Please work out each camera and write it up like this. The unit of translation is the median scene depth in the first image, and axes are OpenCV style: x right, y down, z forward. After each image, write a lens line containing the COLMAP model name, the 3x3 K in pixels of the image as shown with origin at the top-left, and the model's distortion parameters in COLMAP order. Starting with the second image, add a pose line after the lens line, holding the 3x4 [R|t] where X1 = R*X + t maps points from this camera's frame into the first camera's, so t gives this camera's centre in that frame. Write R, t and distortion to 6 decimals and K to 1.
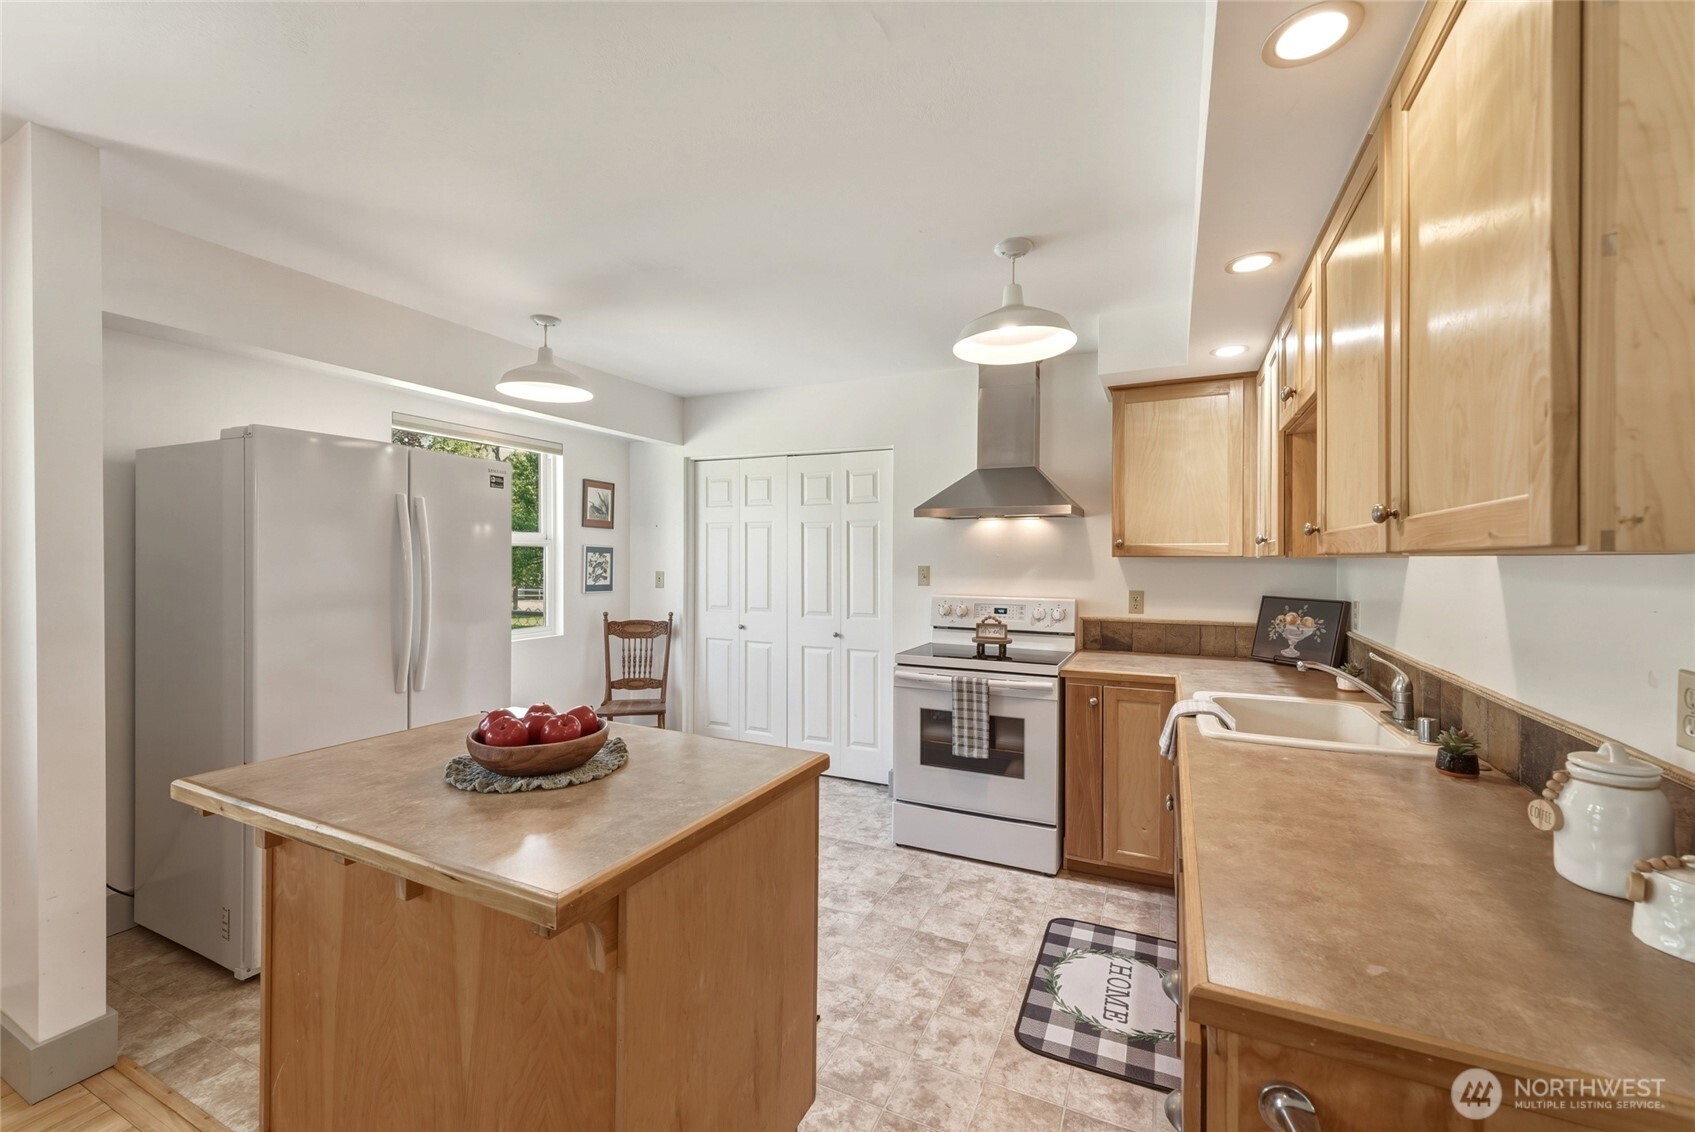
lens RADIAL K [[687.0, 0, 854.7], [0, 687.0, 561.9], [0, 0, 1]] dist [0.000593, 0.000005]
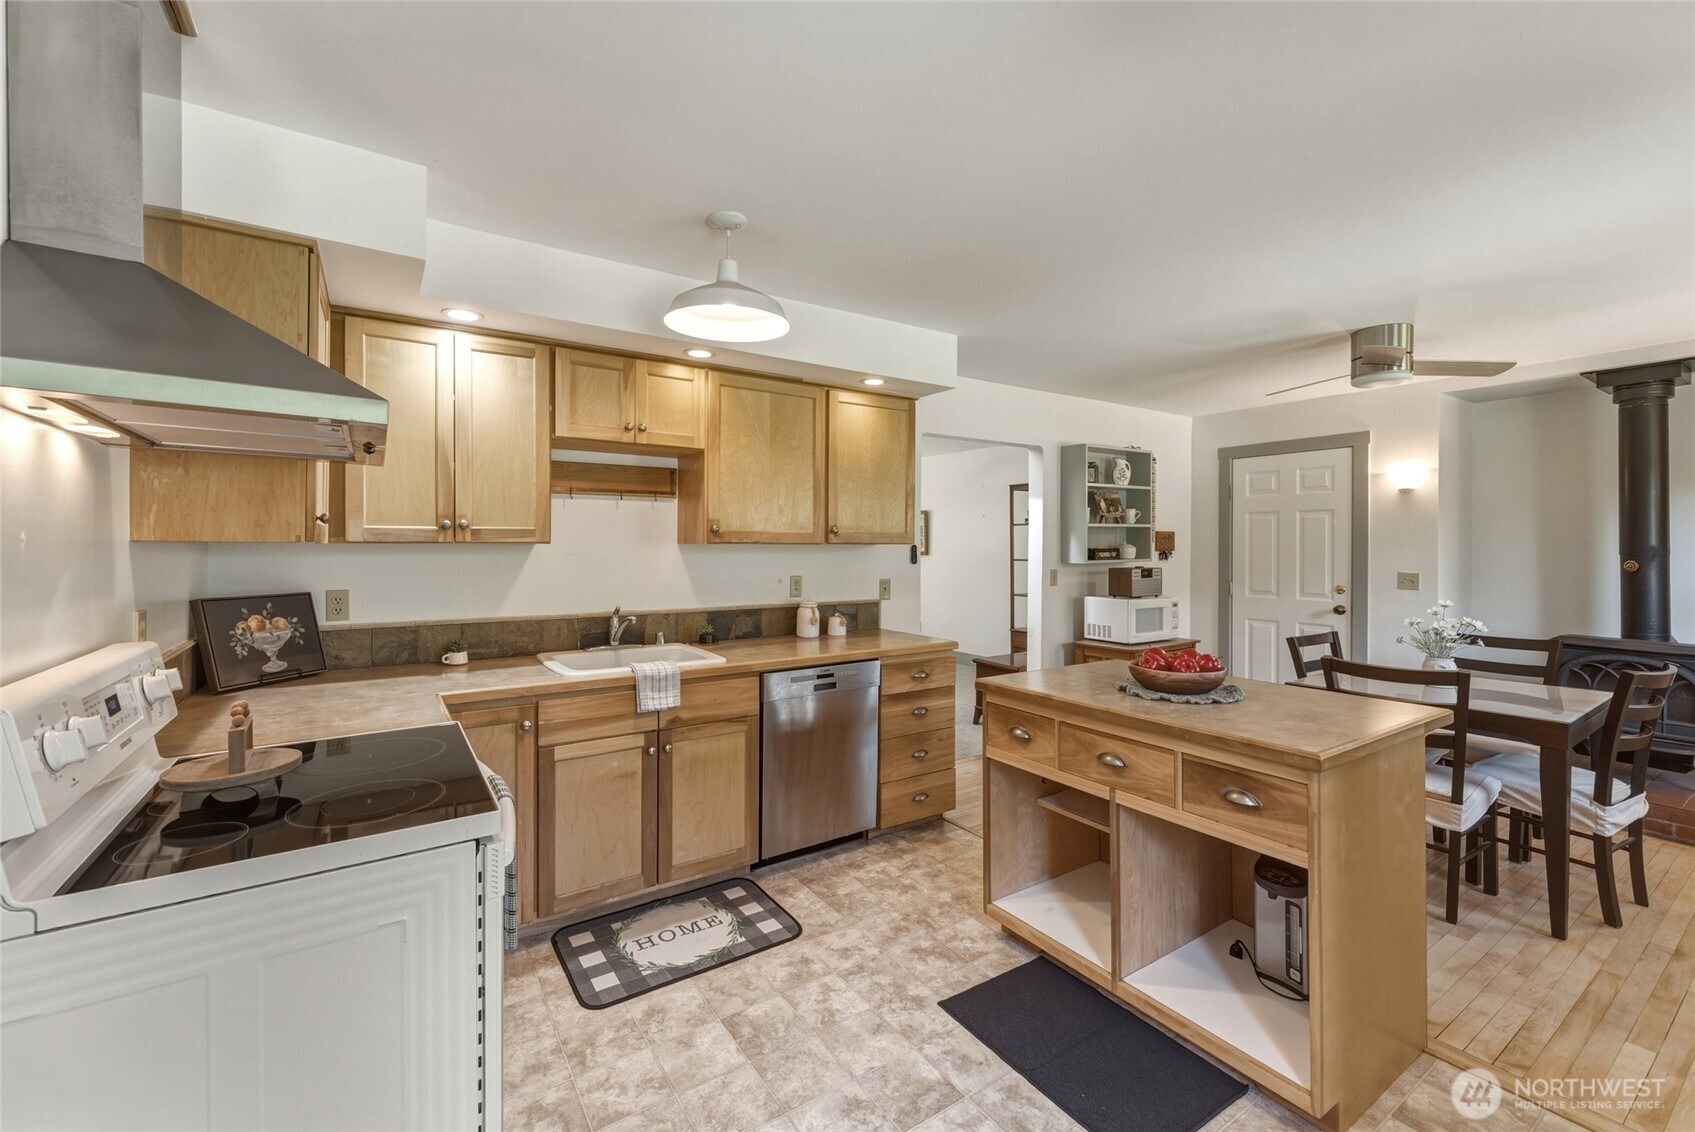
lens RADIAL K [[687.0, 0, 849.3], [0, 687.0, 551.8], [0, 0, 1]] dist [0.000593, 0.000005]
pose [[-0.854957, -0.005183, 0.518673, -0.413438], [0.000342, 0.999944, 0.010556, -0.005532], [-0.518699, 0.009202, -0.854907, 1.737977]]
